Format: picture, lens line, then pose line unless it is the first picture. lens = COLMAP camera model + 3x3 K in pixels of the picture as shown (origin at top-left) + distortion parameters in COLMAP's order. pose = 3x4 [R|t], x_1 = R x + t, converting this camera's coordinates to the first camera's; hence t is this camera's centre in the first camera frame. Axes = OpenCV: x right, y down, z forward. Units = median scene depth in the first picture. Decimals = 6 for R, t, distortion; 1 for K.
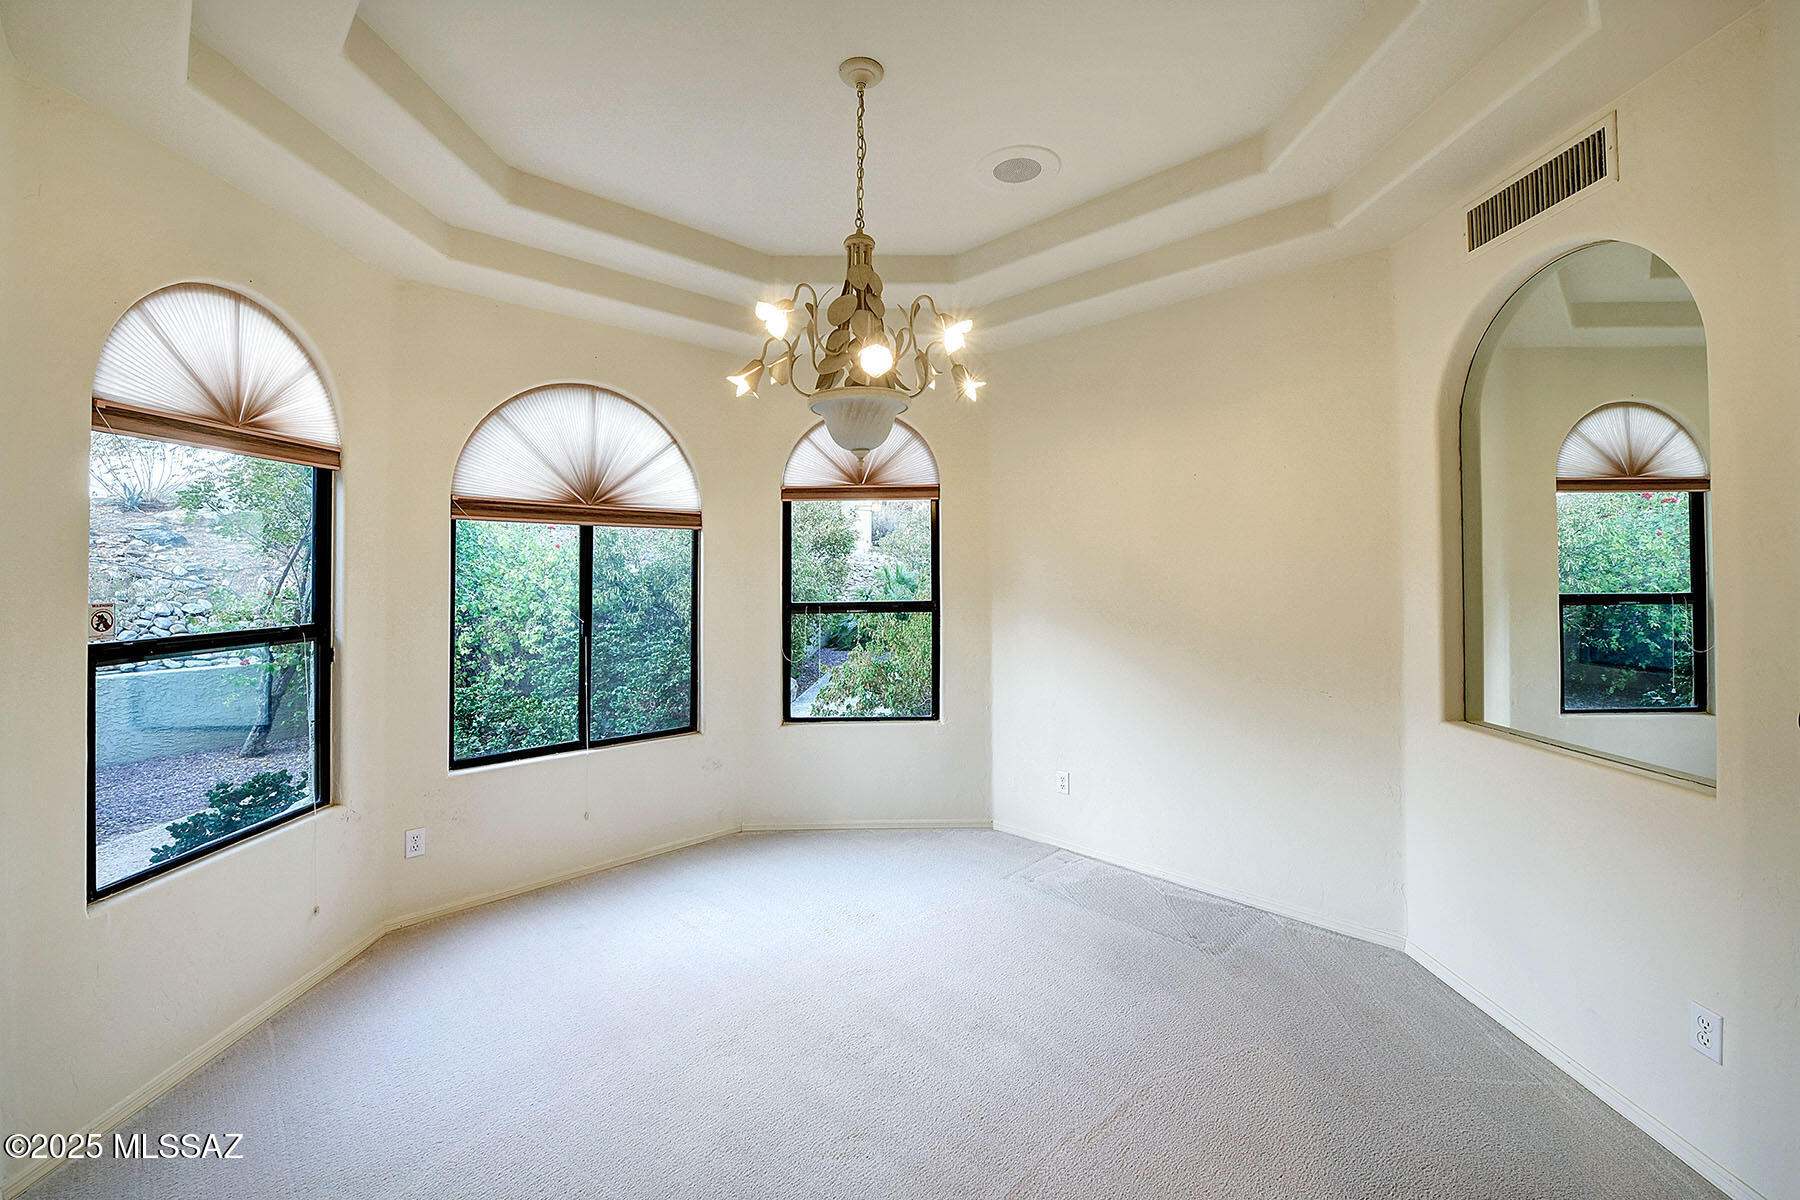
lens RADIAL K [[751.7, 0, 898.2], [0, 751.7, 557.2], [0, 0, 1]] dist [-0.010848, -0.005922]
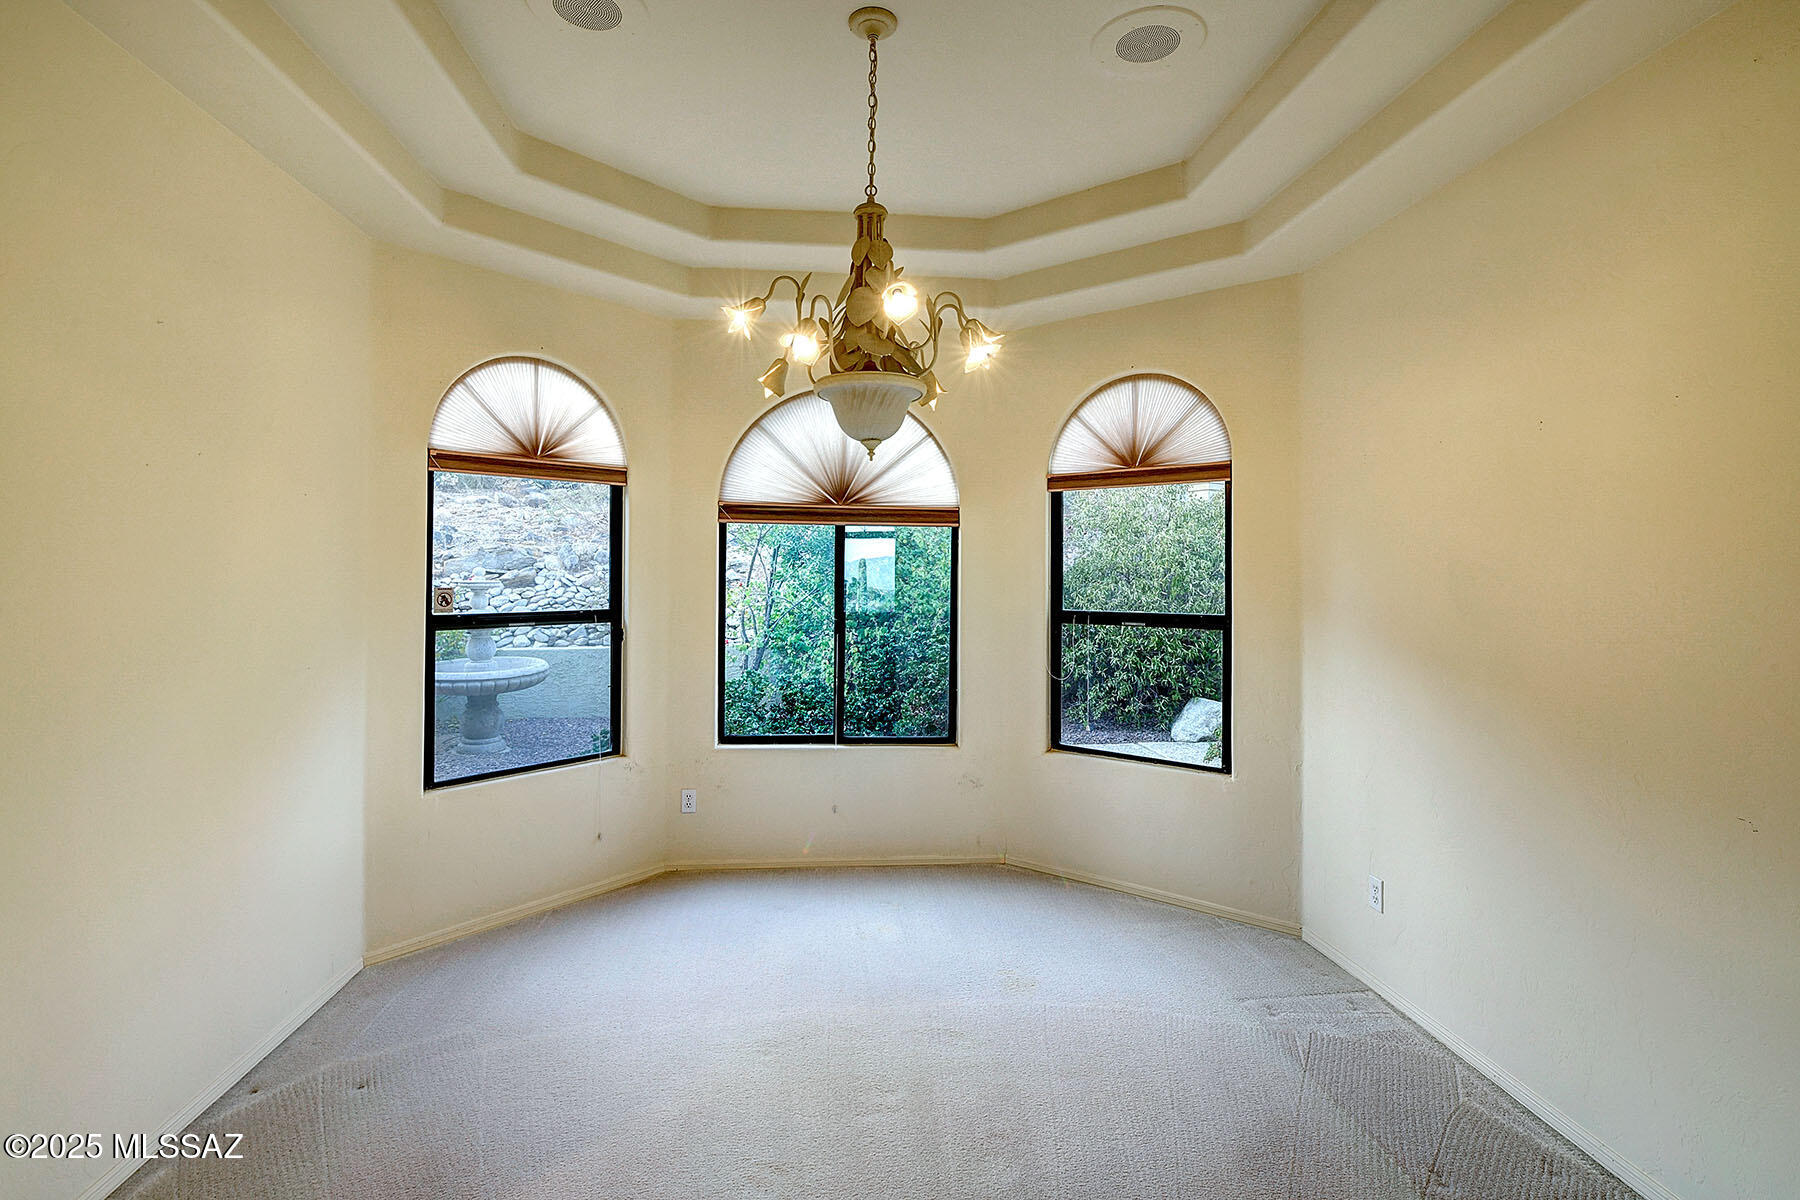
lens RADIAL K [[877.4, 0, 898.7], [0, 877.4, 554.7], [0, 0, 1]] dist [-0.014081, -0.000903]
pose [[0.770490, 0.002546, -0.637447, 0.414622], [-0.002188, 0.999997, 0.001349, -0.004051], [0.637448, 0.000356, 0.770493, 0.133376]]
